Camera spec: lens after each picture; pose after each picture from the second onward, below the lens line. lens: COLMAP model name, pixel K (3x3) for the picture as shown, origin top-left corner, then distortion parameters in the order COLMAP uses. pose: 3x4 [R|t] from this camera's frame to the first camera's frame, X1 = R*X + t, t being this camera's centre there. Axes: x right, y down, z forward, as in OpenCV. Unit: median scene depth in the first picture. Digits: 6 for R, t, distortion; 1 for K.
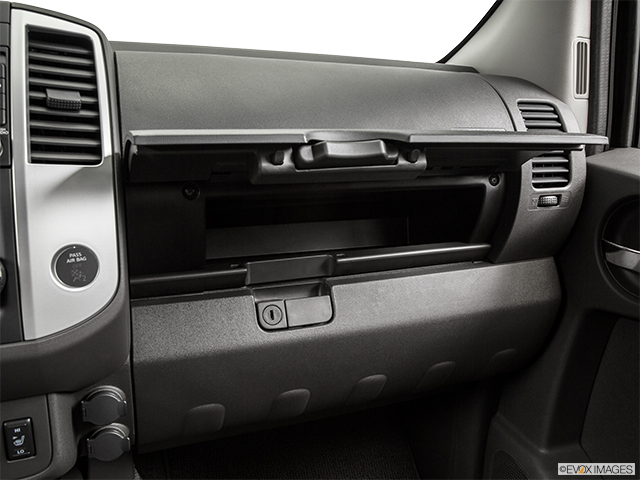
lens RADIAL K [[565.7, 0, 320.0], [0, 565.7, 240.0], [0, 0, 1]] dist [-0.050848, 0.008955]
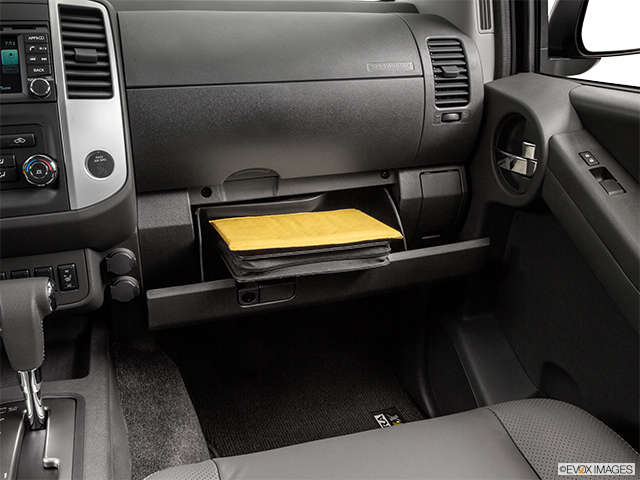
lens RADIAL K [[647.7, 0, 320.0], [0, 647.7, 240.0], [0, 0, 1]] dist [-0.016728, 0.001613]
pose [[0.998037, -0.000525, -0.062630, 0.267847], [0.008002, 0.992838, 0.119202, 0.041050], [0.062118, -0.119469, 0.990893, -0.712813]]
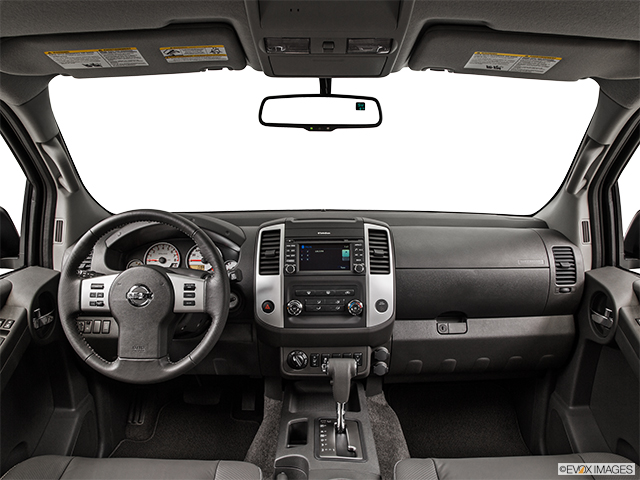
lens RADIAL K [[495.2, 0, 320.0], [0, 495.2, 240.0], [0, 0, 1]] dist [-0.147632, 0.082691]
pose [[0.937252, 0.035645, -0.346825, 0.183731], [-0.062749, 0.995762, -0.067234, -0.106799], [0.342958, 0.084778, 0.935517, -1.630325]]
